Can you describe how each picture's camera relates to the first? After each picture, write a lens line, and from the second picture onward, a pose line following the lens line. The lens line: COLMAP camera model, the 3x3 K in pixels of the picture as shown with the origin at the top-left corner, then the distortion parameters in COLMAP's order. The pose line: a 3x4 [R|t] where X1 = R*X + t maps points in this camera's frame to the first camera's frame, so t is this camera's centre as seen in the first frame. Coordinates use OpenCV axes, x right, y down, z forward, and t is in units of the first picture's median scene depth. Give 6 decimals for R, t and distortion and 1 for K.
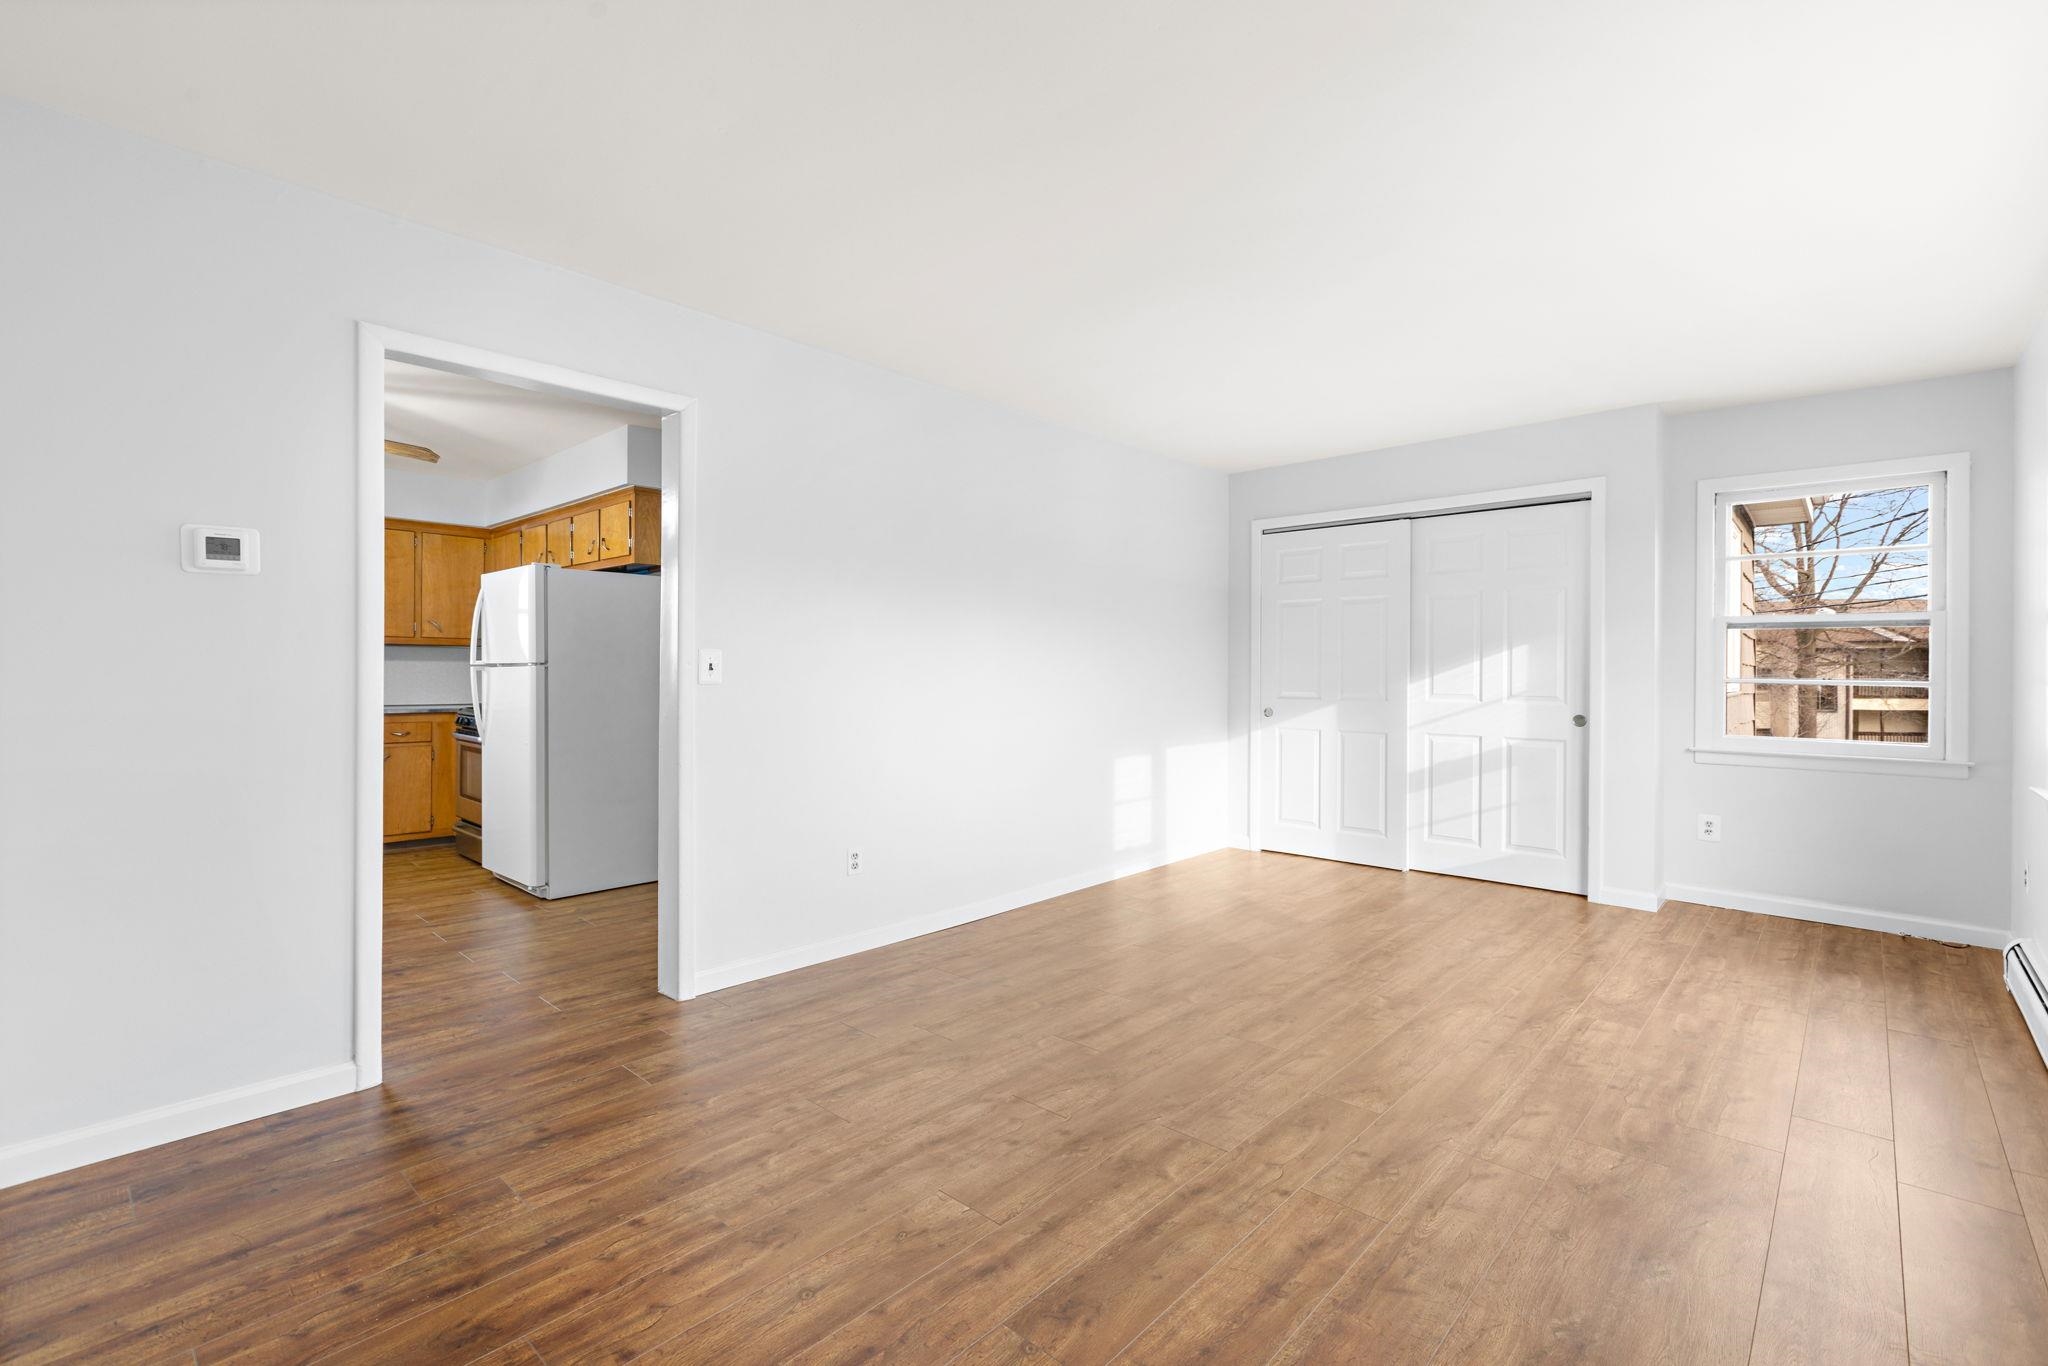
lens RADIAL K [[911.0, 0, 1019.6], [0, 911.0, 666.3], [0, 0, 1]] dist [0.000485, 0.000179]
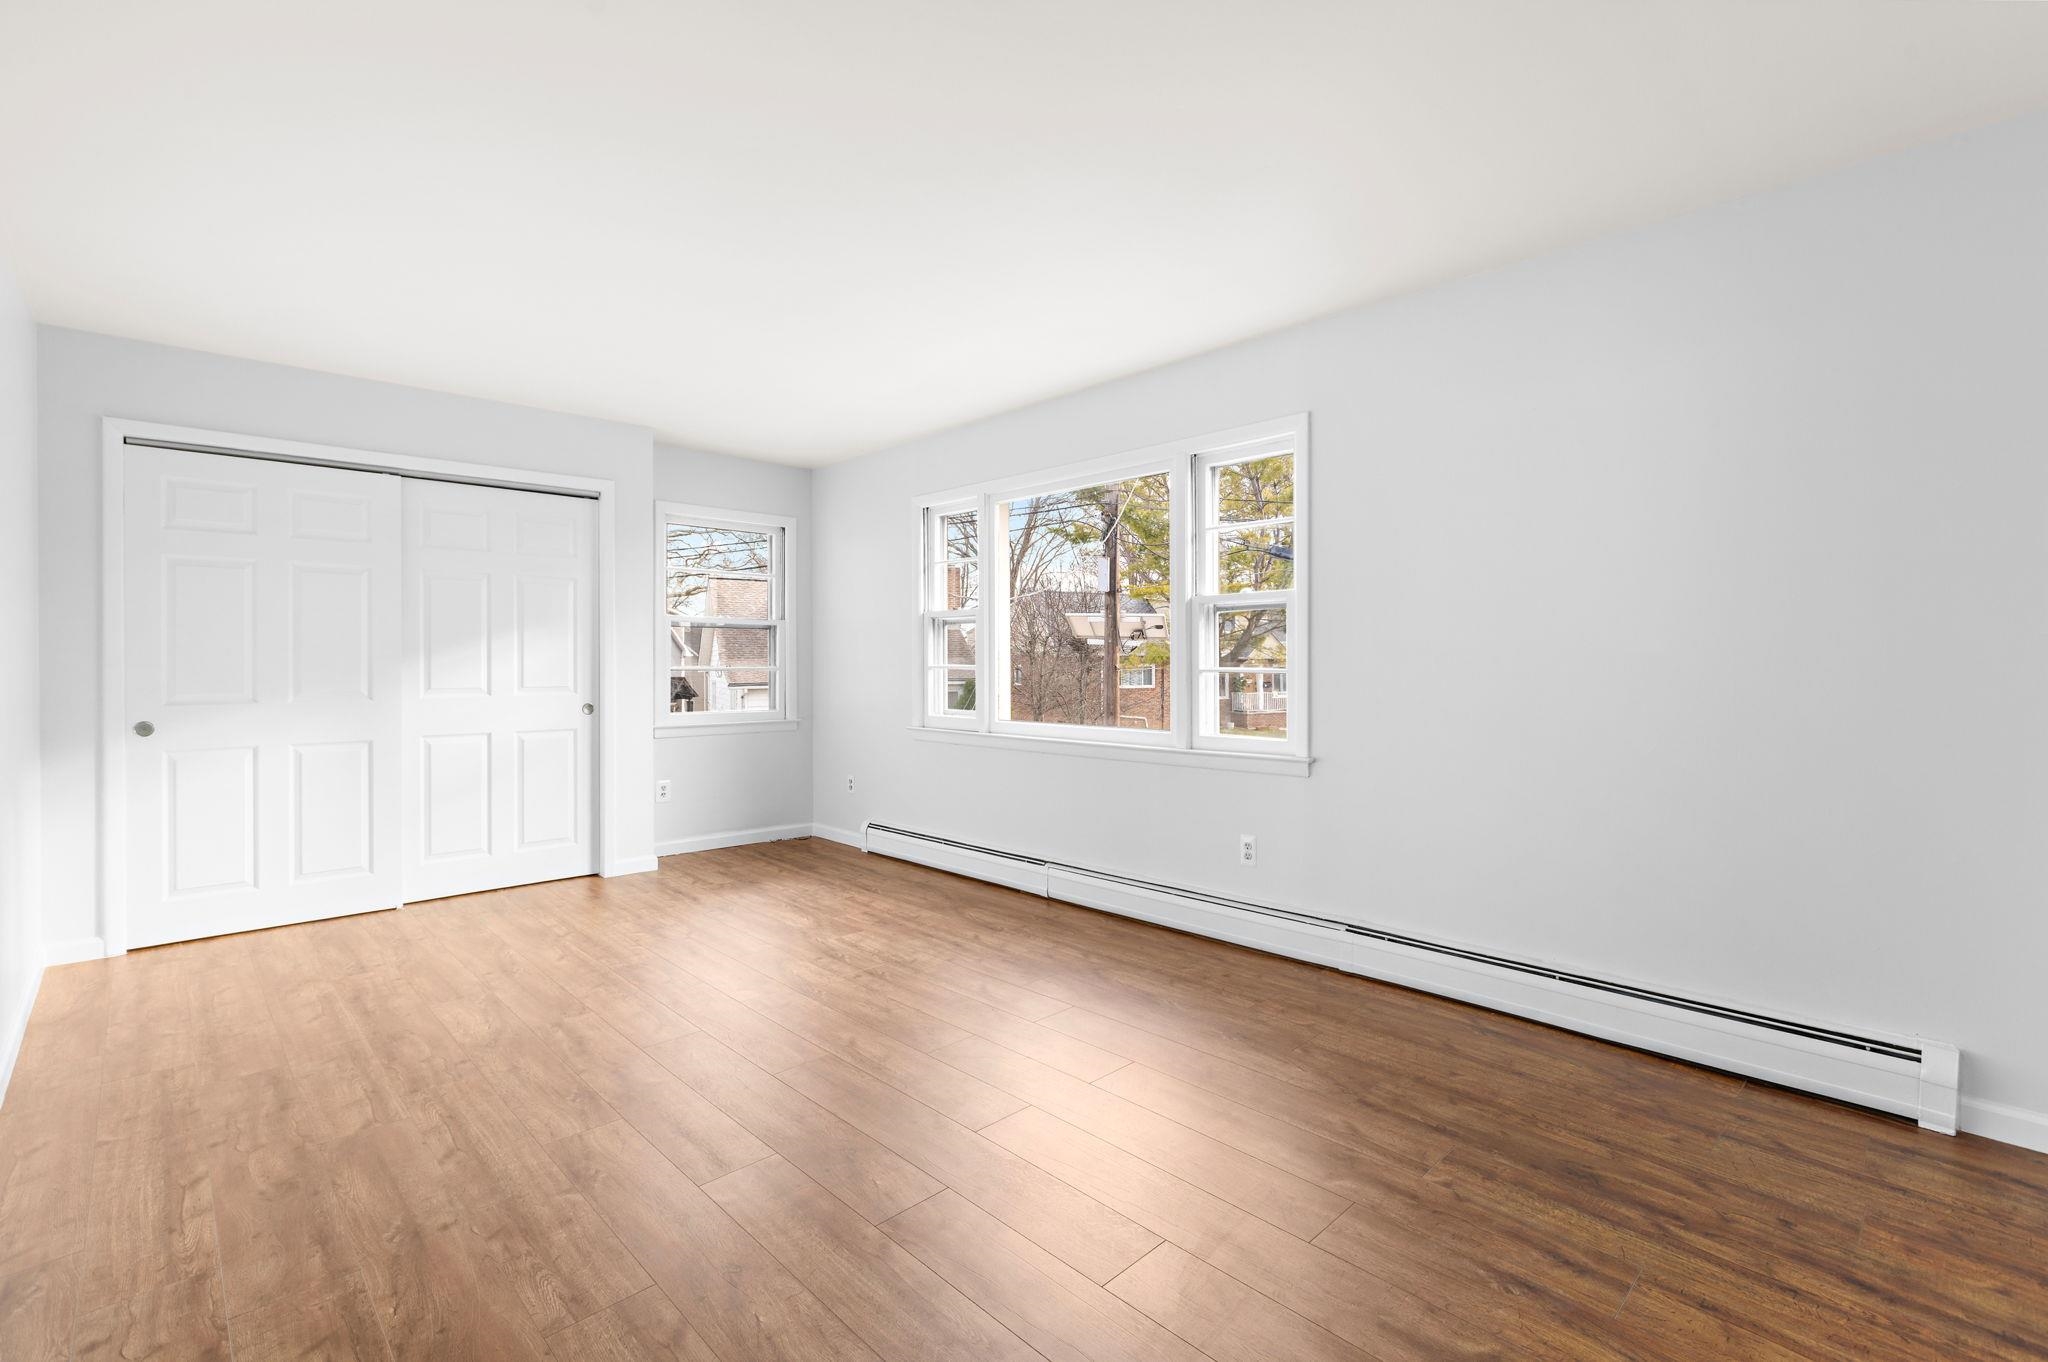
lens RADIAL K [[911.0, 0, 1019.6], [0, 911.0, 664.3], [0, 0, 1]] dist [0.000485, 0.000179]
pose [[0.052782, -0.007088, 0.998581, -0.635753], [-0.003052, 0.999969, 0.007259, -0.001151], [-0.998601, -0.003431, 0.052759, 0.709249]]
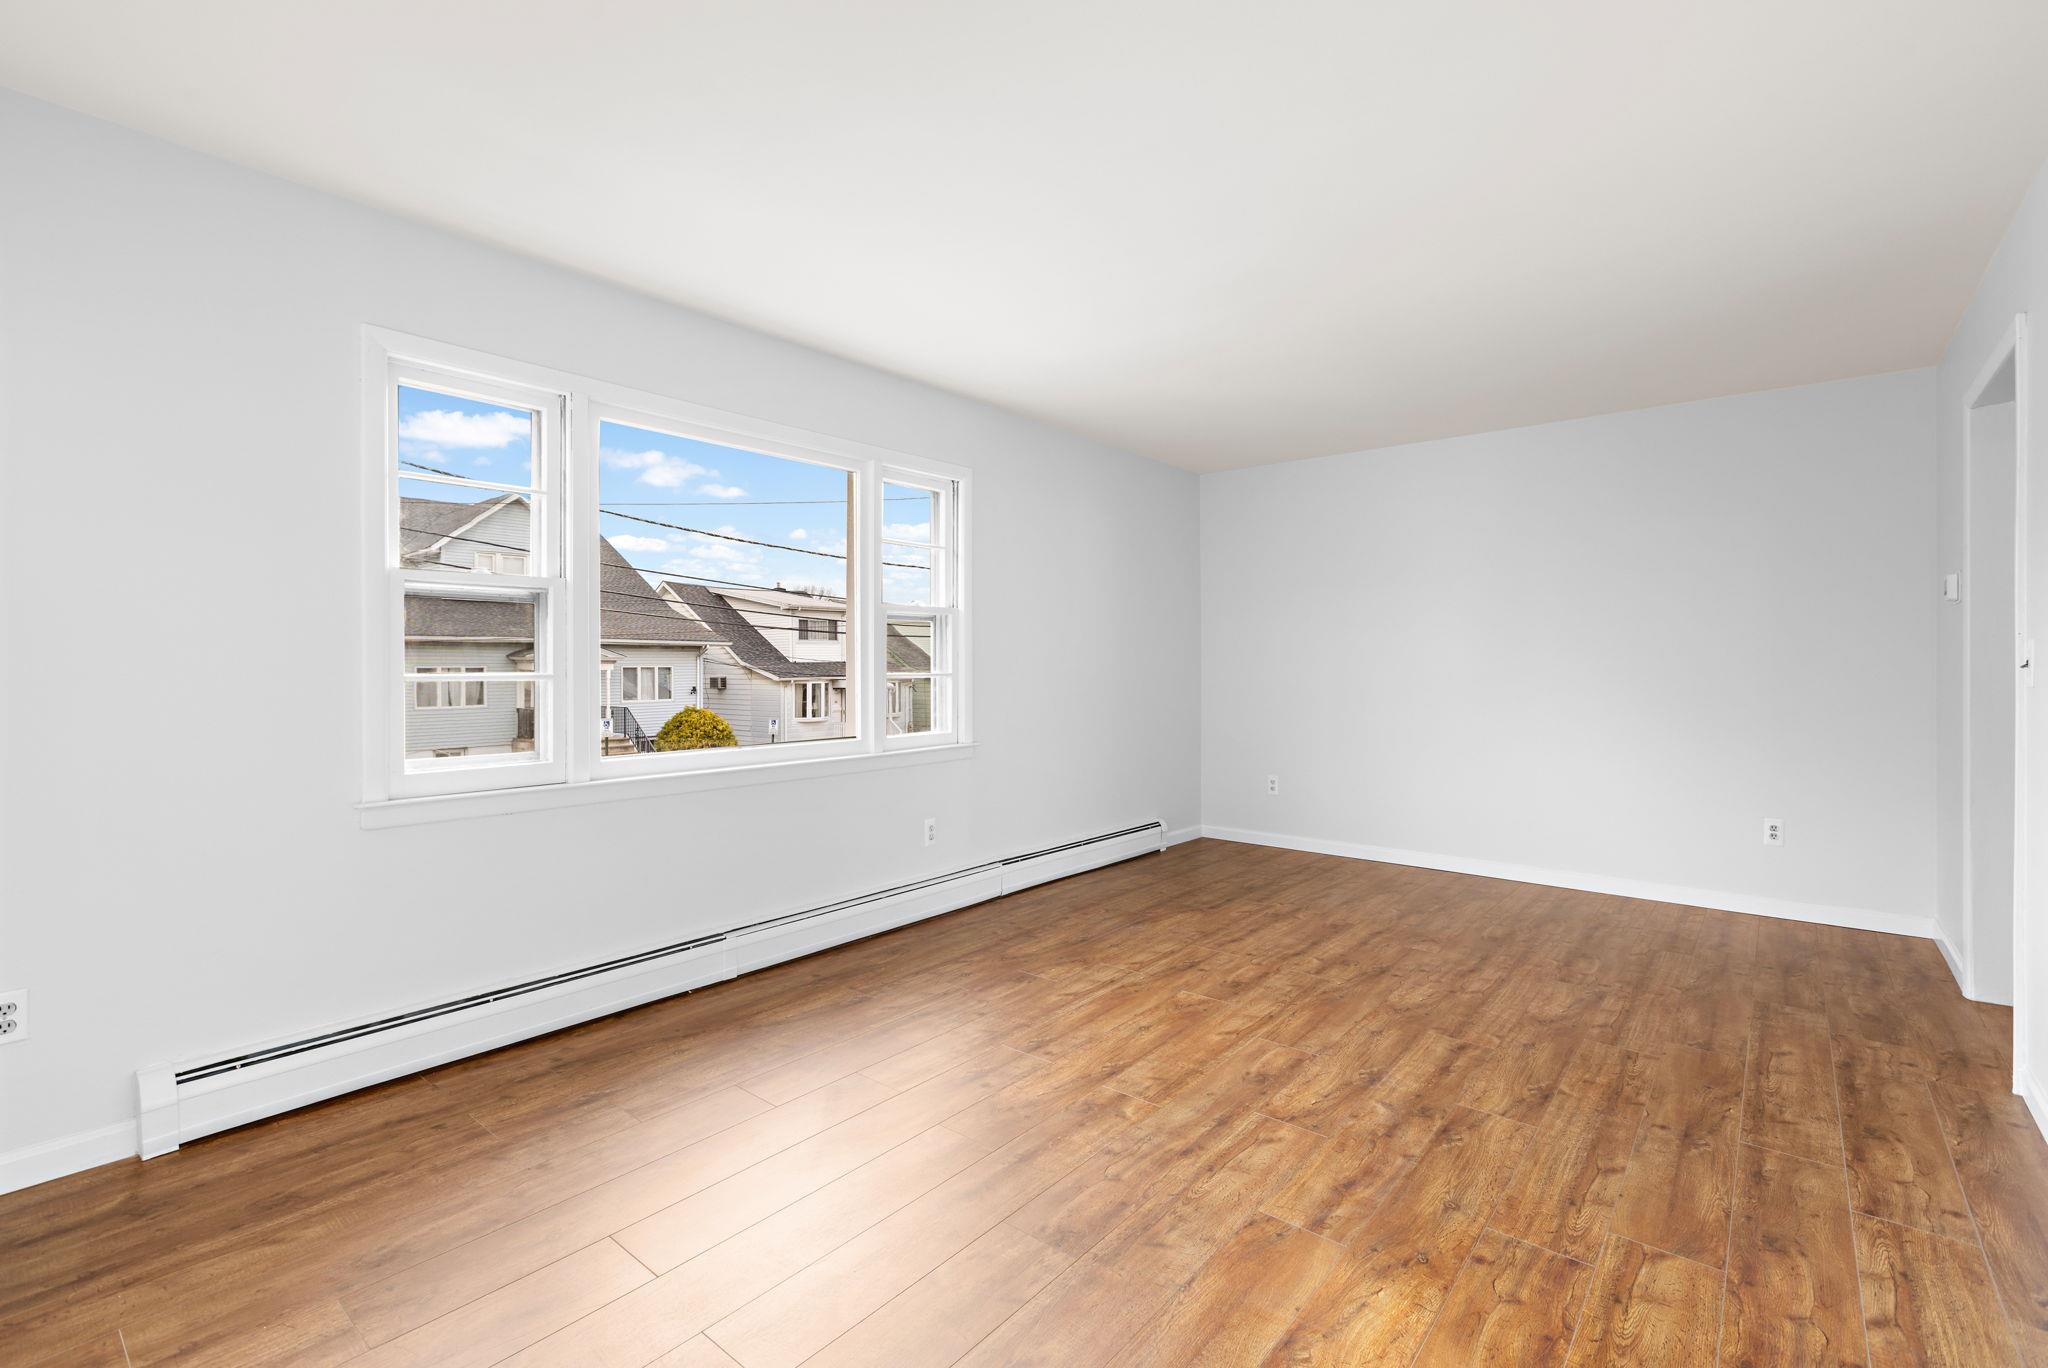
lens RADIAL K [[914.1, 0, 1021.4], [0, 914.1, 664.3], [0, 0, 1]] dist [0.002097, 0.000108]
pose [[-0.998346, -0.003096, -0.057402, 0.578394], [-0.002714, 0.999974, -0.006724, 0.010752], [0.057421, -0.006558, -0.998329, 1.901986]]
